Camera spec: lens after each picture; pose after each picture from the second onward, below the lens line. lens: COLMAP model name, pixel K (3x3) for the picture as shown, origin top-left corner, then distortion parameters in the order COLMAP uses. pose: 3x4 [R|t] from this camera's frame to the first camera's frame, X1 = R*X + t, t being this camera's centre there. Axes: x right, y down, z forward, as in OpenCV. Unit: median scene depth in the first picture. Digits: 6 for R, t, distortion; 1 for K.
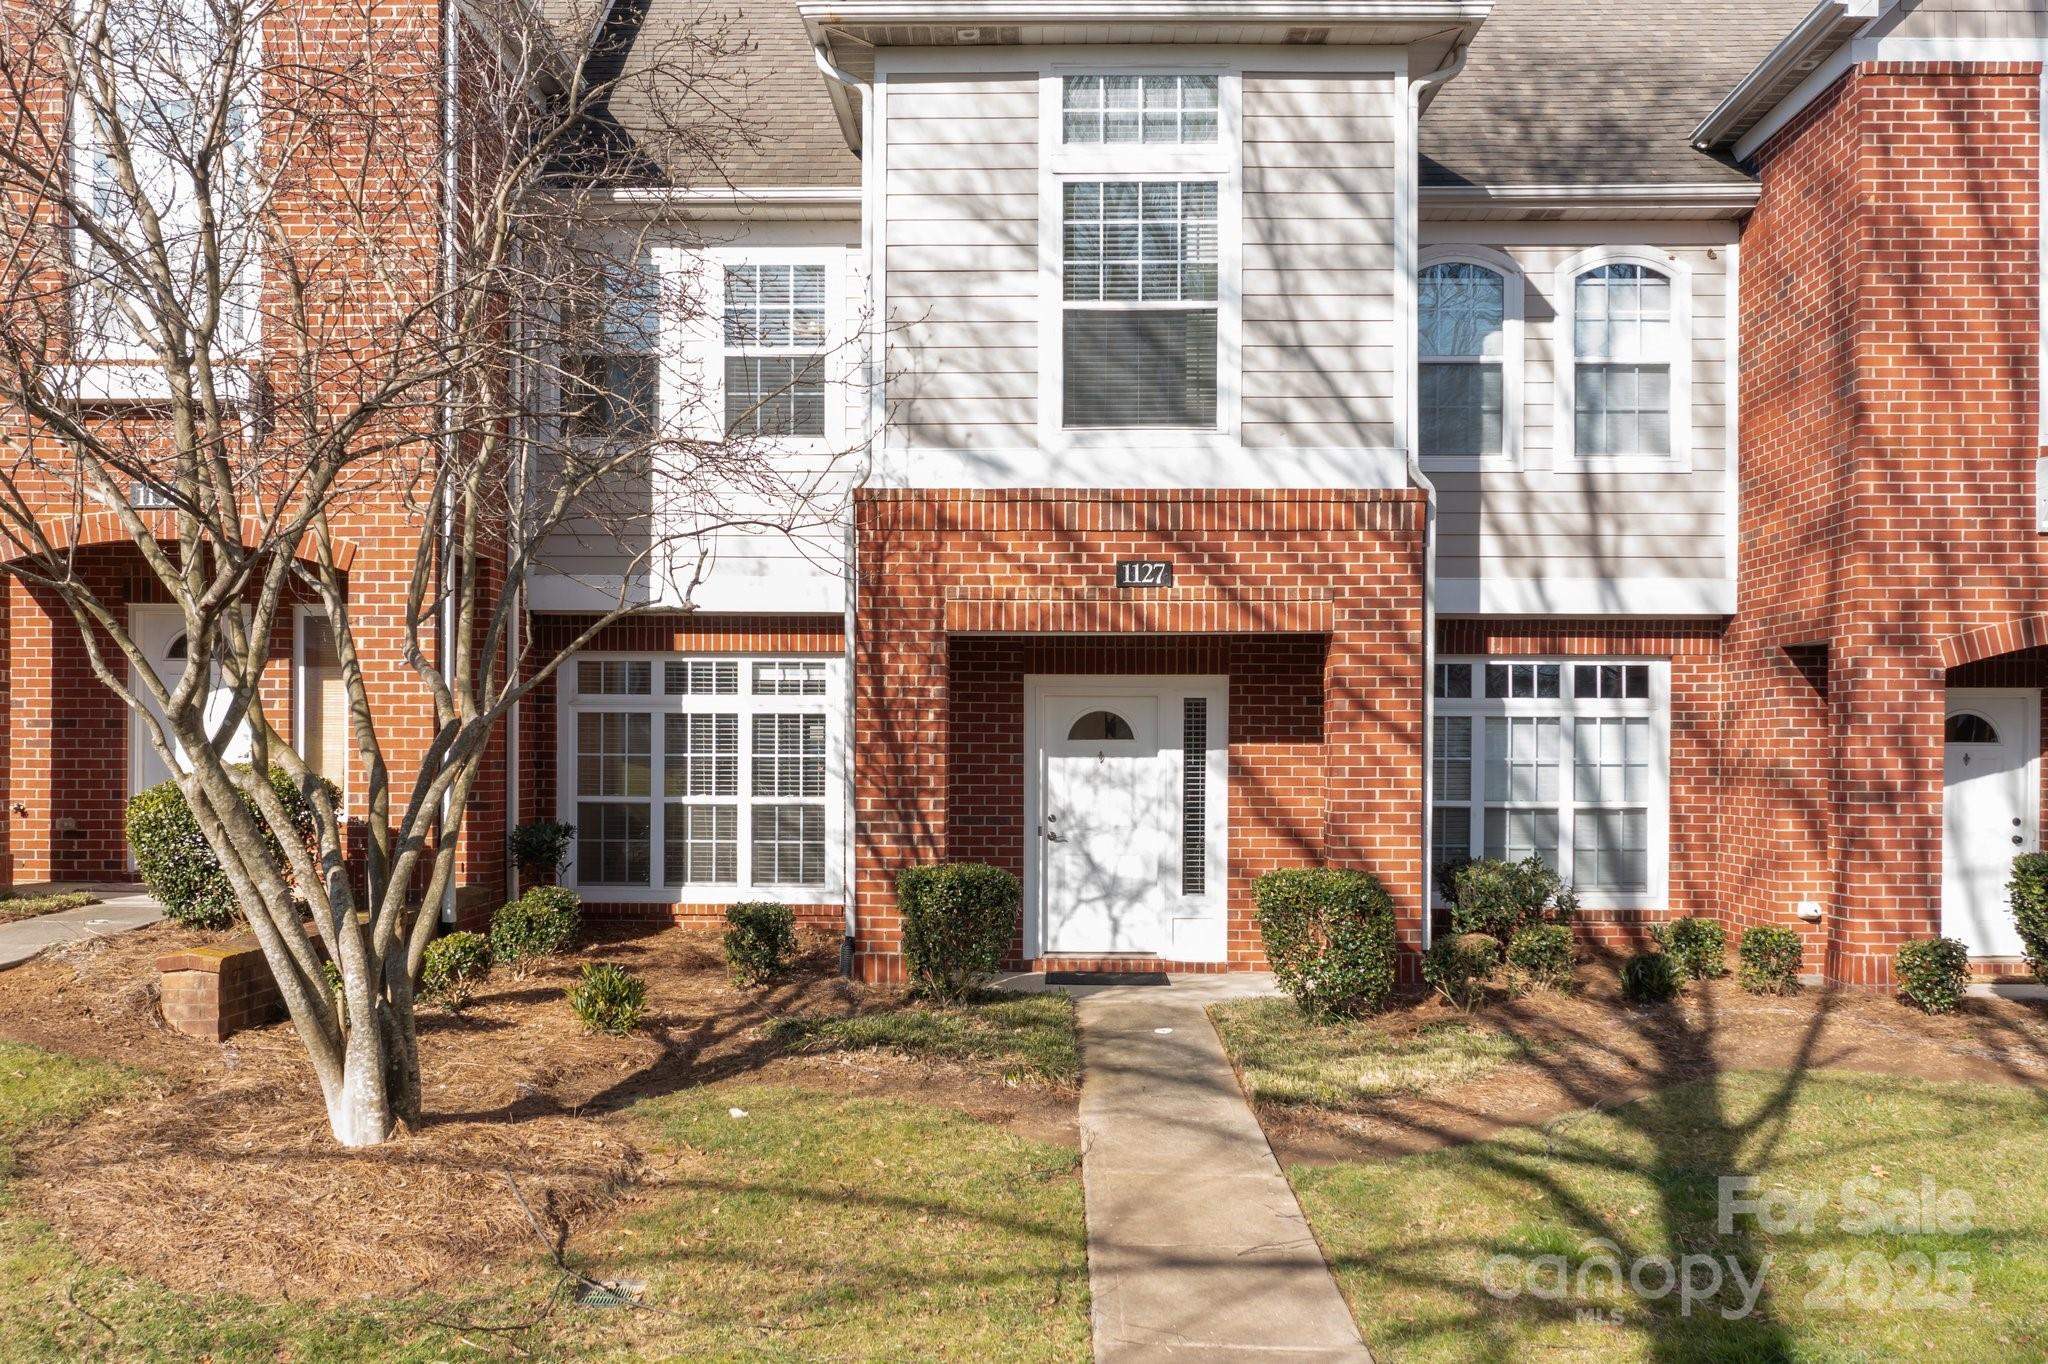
lens RADIAL K [[1640.7, 0, 1020.5], [0, 1640.7, 749.4], [0, 0, 1]] dist [0.003372, 0.000627]
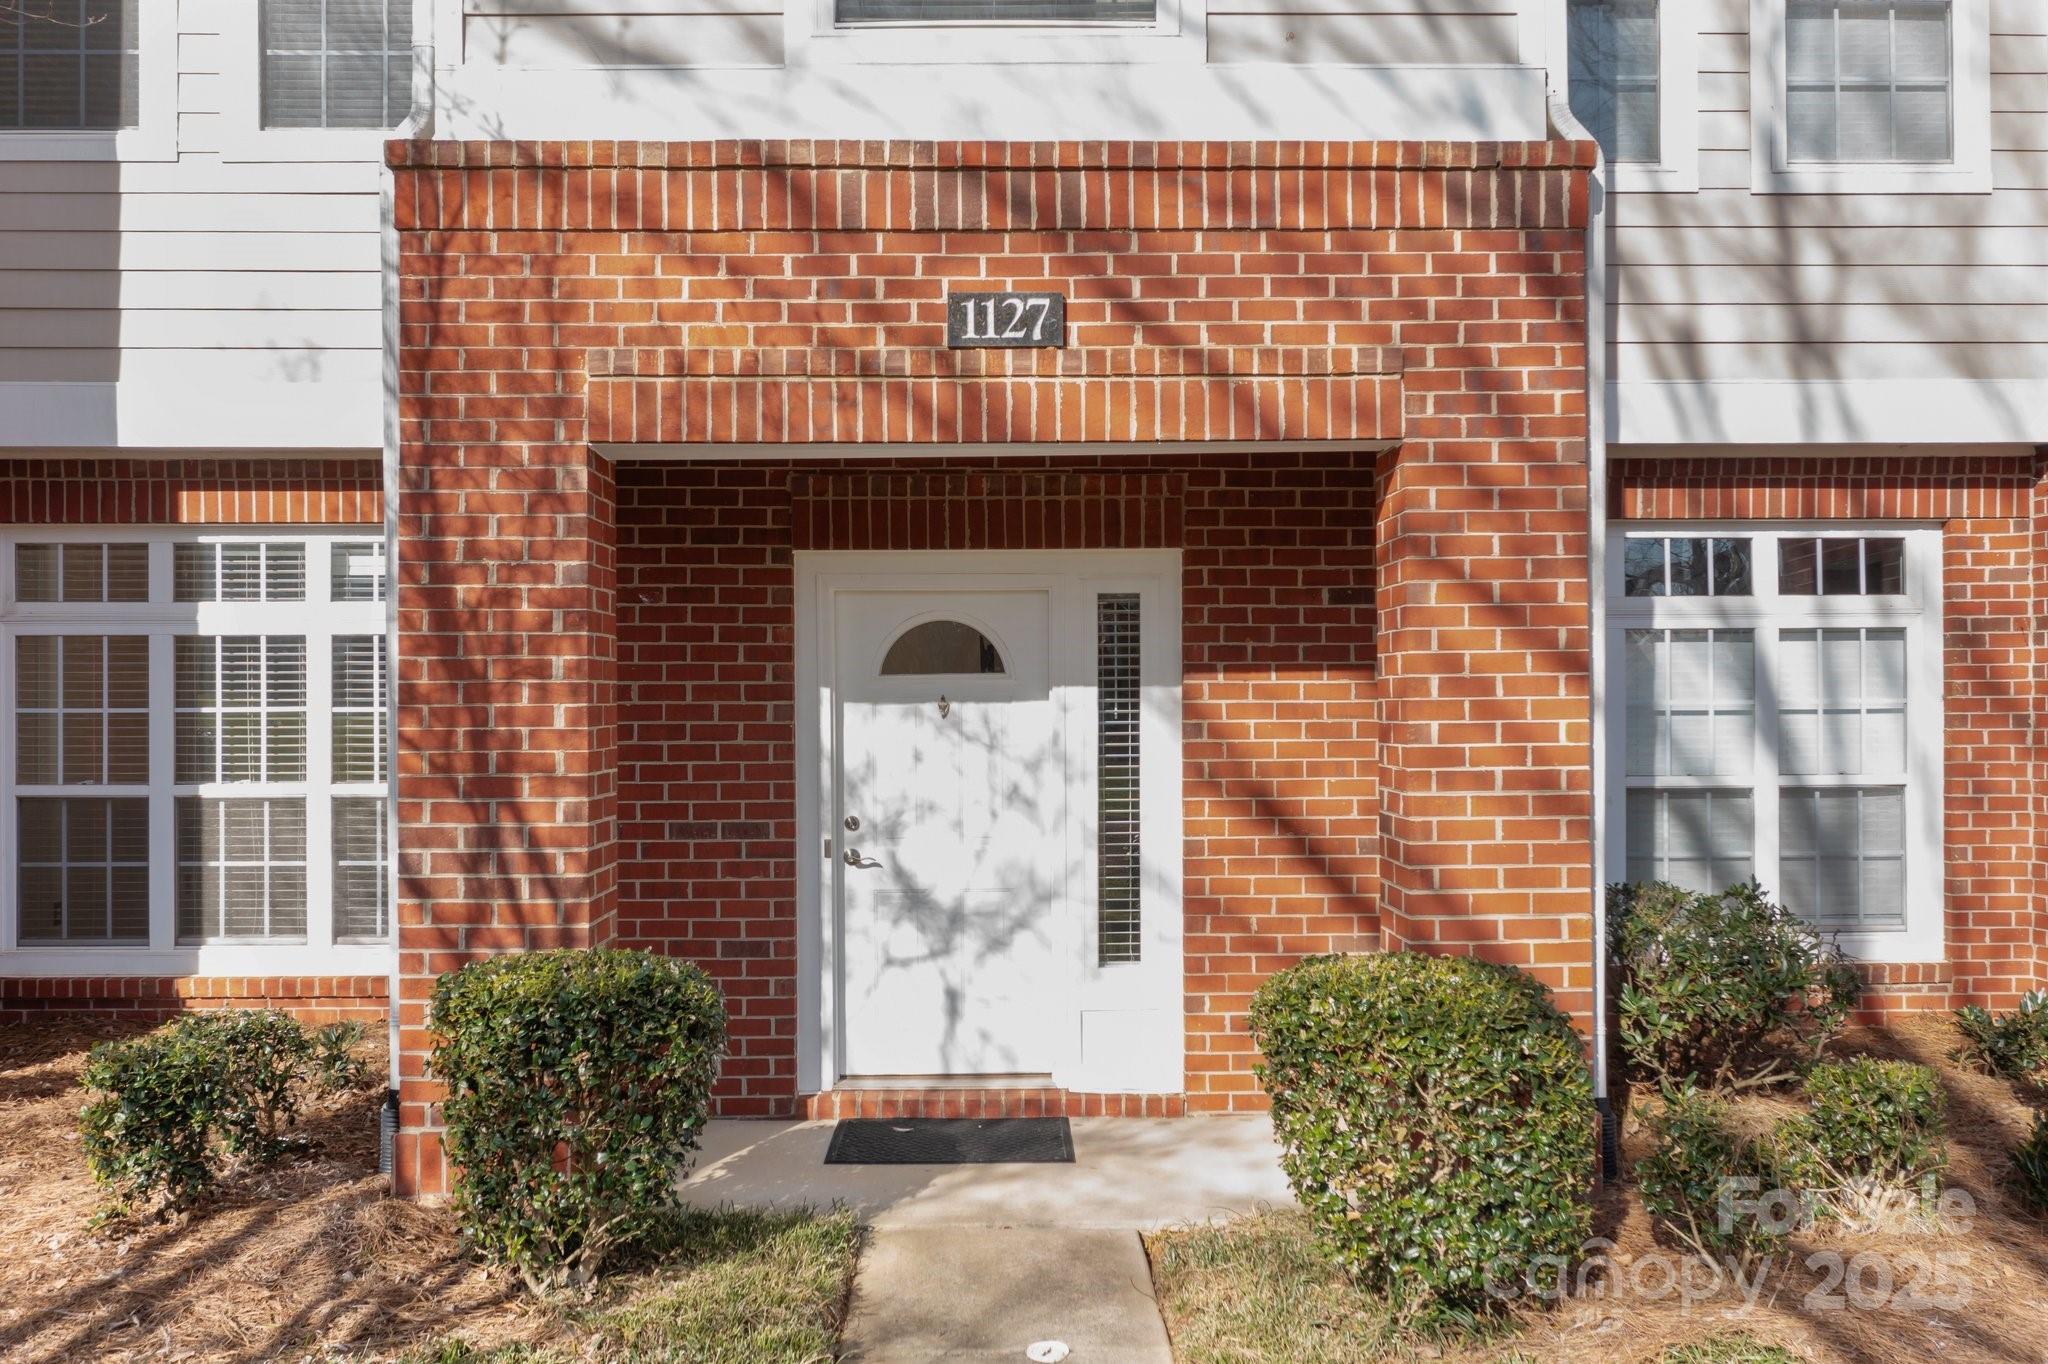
lens RADIAL K [[1658.1, 0, 1024.0], [0, 1658.1, 682.0], [0, 0, 1]] dist [-0.000111, -0.000083]
pose [[0.999050, -0.009543, 0.042532, 0.052652], [0.009873, 0.999923, -0.007560, 0.000964], [-0.042457, 0.007972, 0.999066, 0.465331]]
